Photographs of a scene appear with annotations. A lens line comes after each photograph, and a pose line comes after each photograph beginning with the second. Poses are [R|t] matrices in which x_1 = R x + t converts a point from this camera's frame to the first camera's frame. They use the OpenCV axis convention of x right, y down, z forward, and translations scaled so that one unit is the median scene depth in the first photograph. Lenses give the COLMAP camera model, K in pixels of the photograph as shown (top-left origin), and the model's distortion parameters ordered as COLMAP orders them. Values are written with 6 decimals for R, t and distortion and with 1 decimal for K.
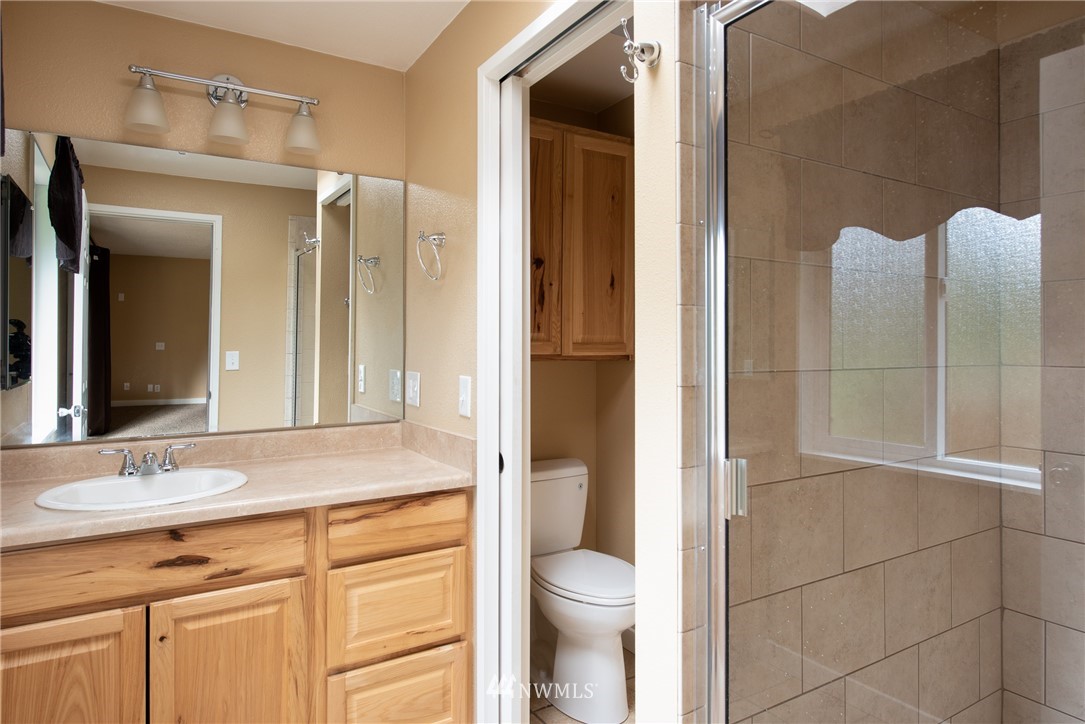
lens RADIAL K [[633.4, 0, 538.2], [0, 633.4, 355.1], [0, 0, 1]] dist [0.002355, 0.002054]
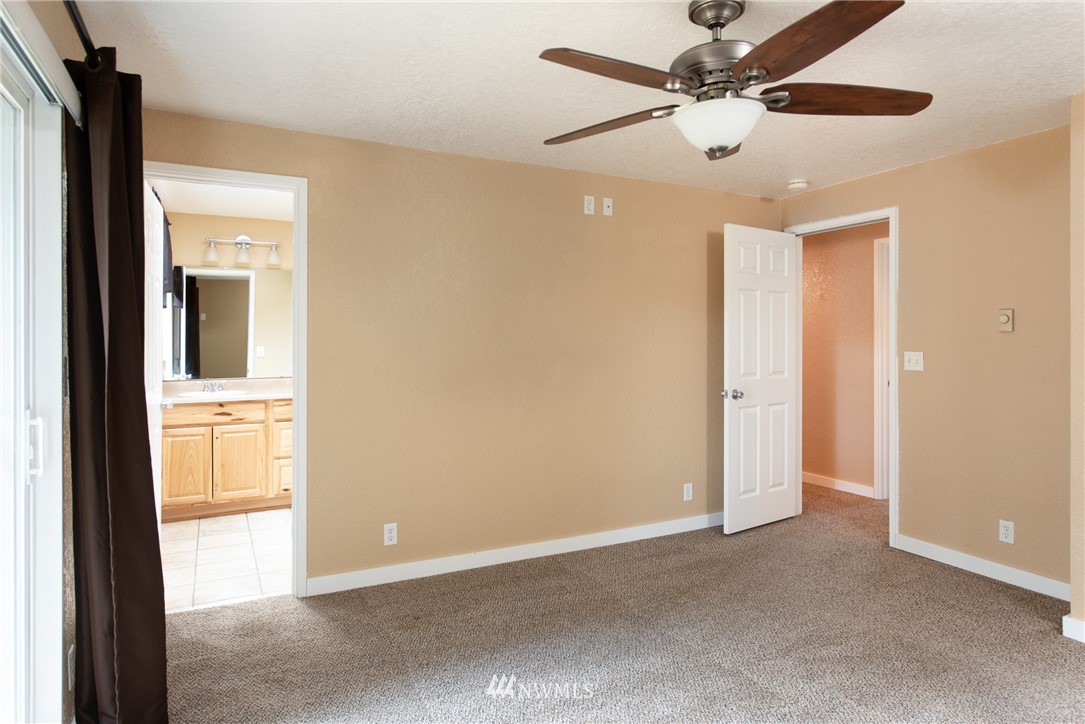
lens RADIAL K [[633.4, 0, 545.7], [0, 633.4, 358.8], [0, 0, 1]] dist [0.002355, 0.002054]
pose [[0.996691, -0.000095, -0.081278, 1.158443], [0.000763, 0.999966, 0.008180, 0.034796], [0.081275, -0.008215, 0.996658, -1.795173]]
